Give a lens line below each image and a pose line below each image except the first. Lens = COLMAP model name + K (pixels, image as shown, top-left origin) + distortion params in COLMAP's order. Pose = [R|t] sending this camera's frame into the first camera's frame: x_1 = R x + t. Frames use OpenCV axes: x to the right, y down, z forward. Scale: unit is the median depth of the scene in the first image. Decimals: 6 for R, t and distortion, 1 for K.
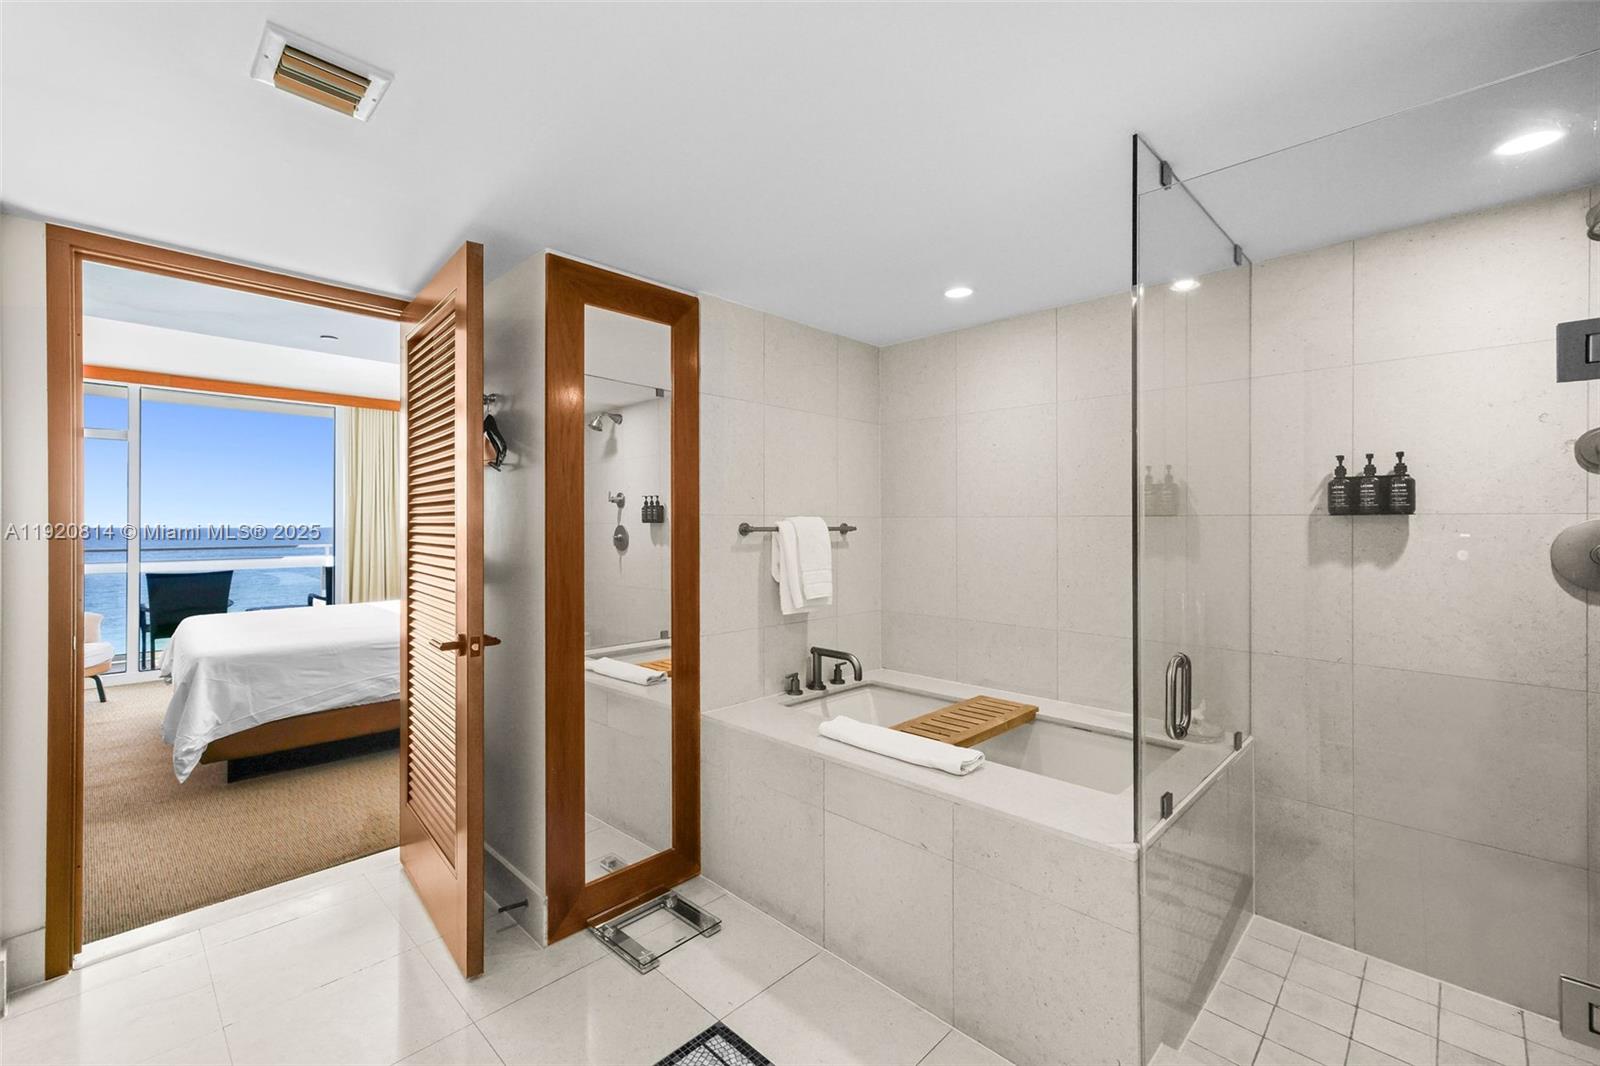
lens RADIAL K [[678.1, 0, 804.5], [0, 678.1, 504.2], [0, 0, 1]] dist [0.003837, 0.001039]
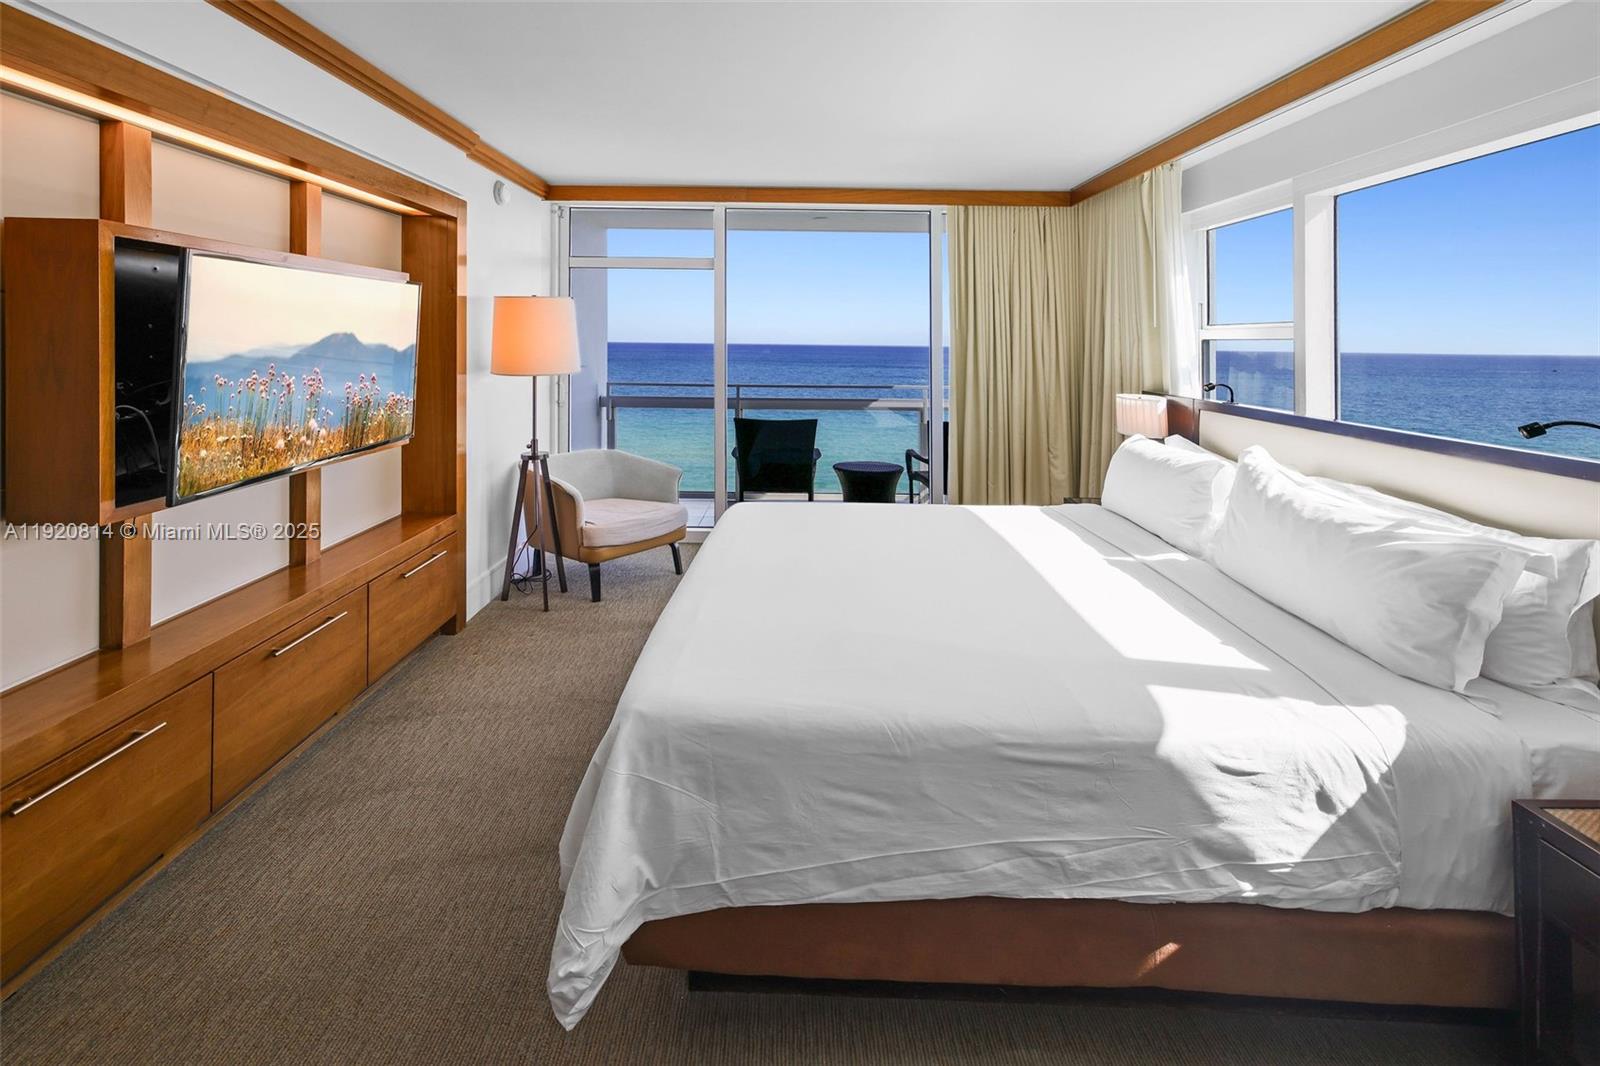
lens RADIAL K [[678.1, 0, 804.5], [0, 678.1, 504.2], [0, 0, 1]] dist [0.003837, 0.001039]
pose [[0.692700, 0.190311, -0.695664, -0.547309], [-0.002259, 0.965126, 0.261778, 0.012396], [0.721222, -0.179762, 0.668973, 0.803777]]
